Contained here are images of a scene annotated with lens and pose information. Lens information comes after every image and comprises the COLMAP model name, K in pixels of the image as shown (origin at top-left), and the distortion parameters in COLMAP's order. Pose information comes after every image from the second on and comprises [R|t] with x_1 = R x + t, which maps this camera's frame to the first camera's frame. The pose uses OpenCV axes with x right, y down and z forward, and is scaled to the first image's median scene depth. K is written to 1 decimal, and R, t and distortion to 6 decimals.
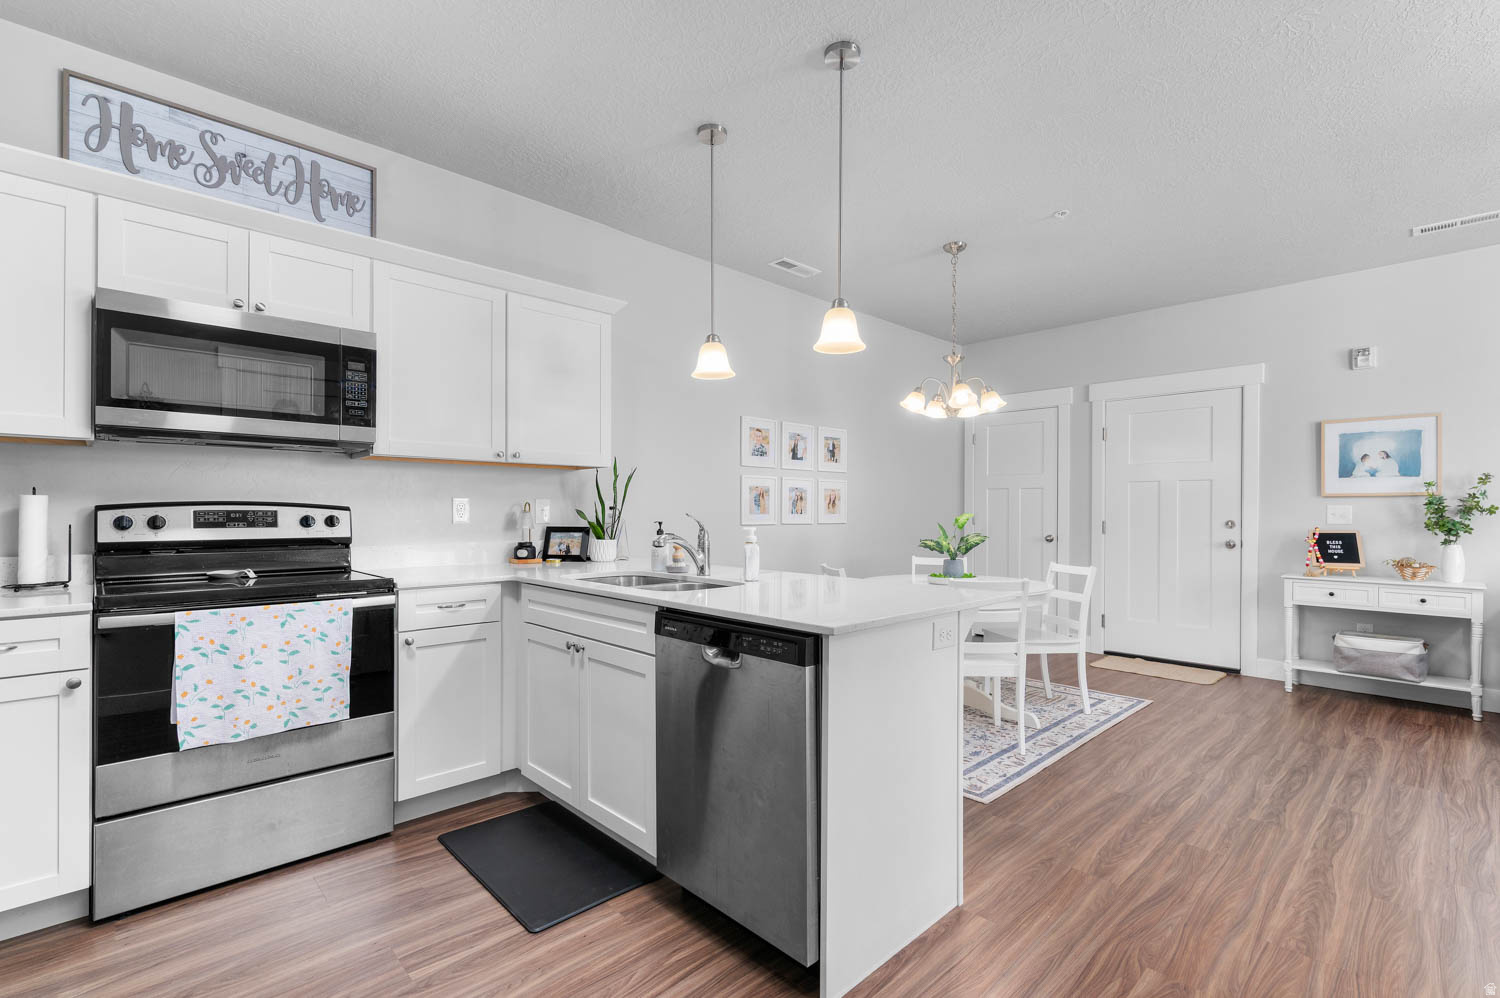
lens RADIAL K [[678.5, 0, 762.0], [0, 678.5, 505.2], [0, 0, 1]] dist [0.016817, -0.003453]
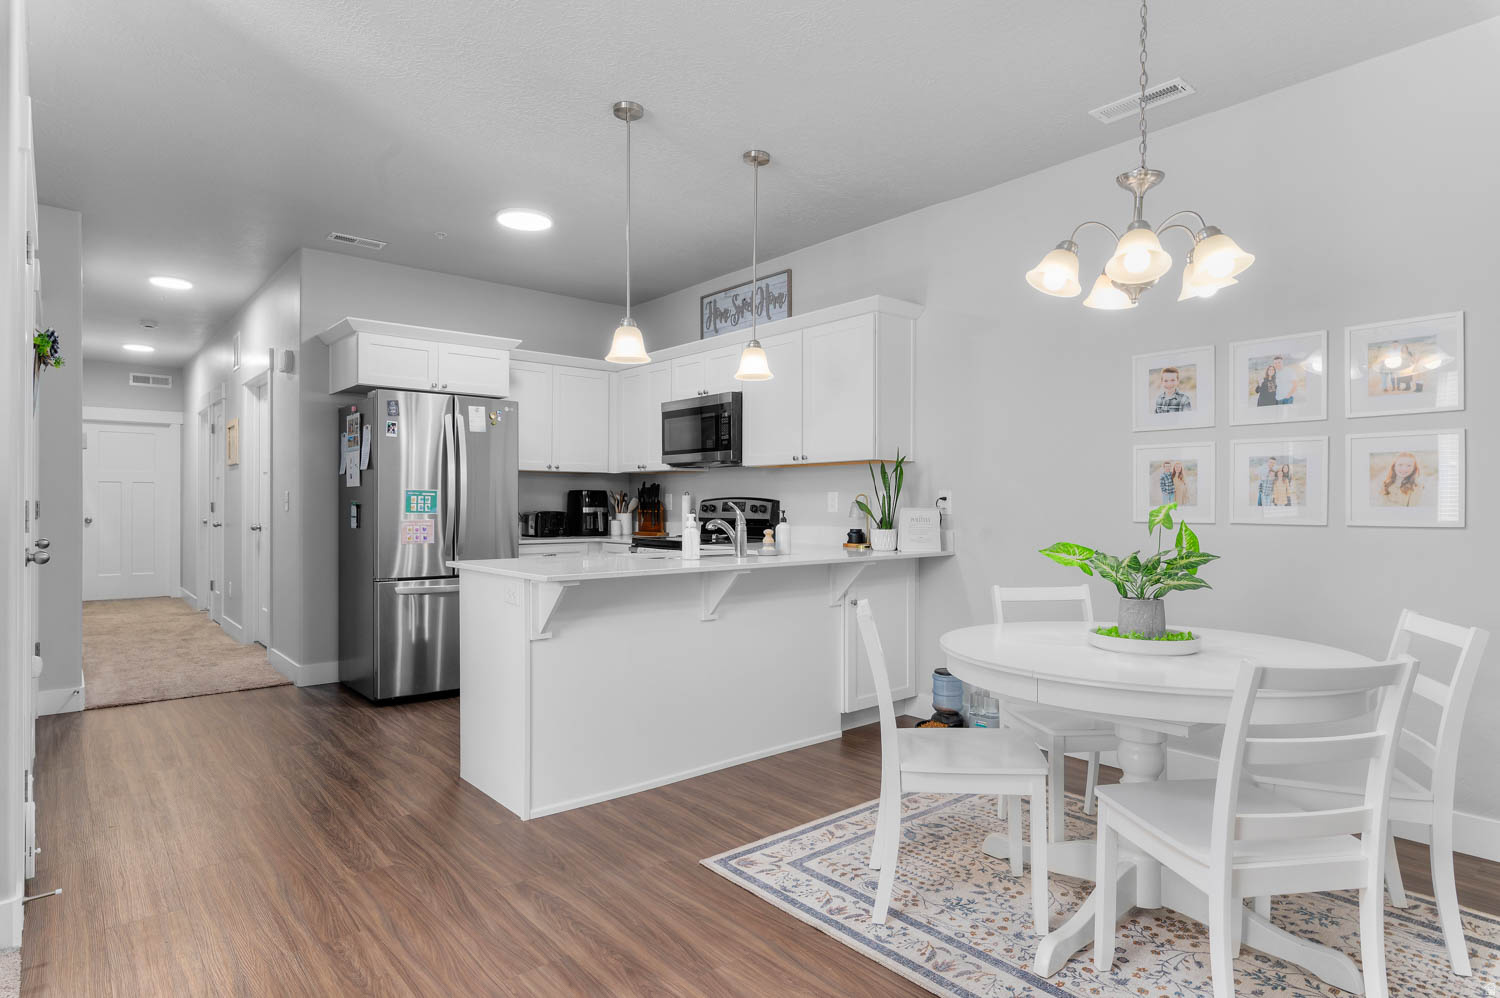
lens RADIAL K [[819.7, 0, 761.8], [0, 819.7, 513.4], [0, 0, 1]] dist [0.003385, -0.002689]
pose [[-0.066637, 0.007355, -0.997750, 1.176691], [0.005543, 0.999960, 0.007002, 0.019089], [0.997762, -0.005064, -0.066675, 1.043123]]
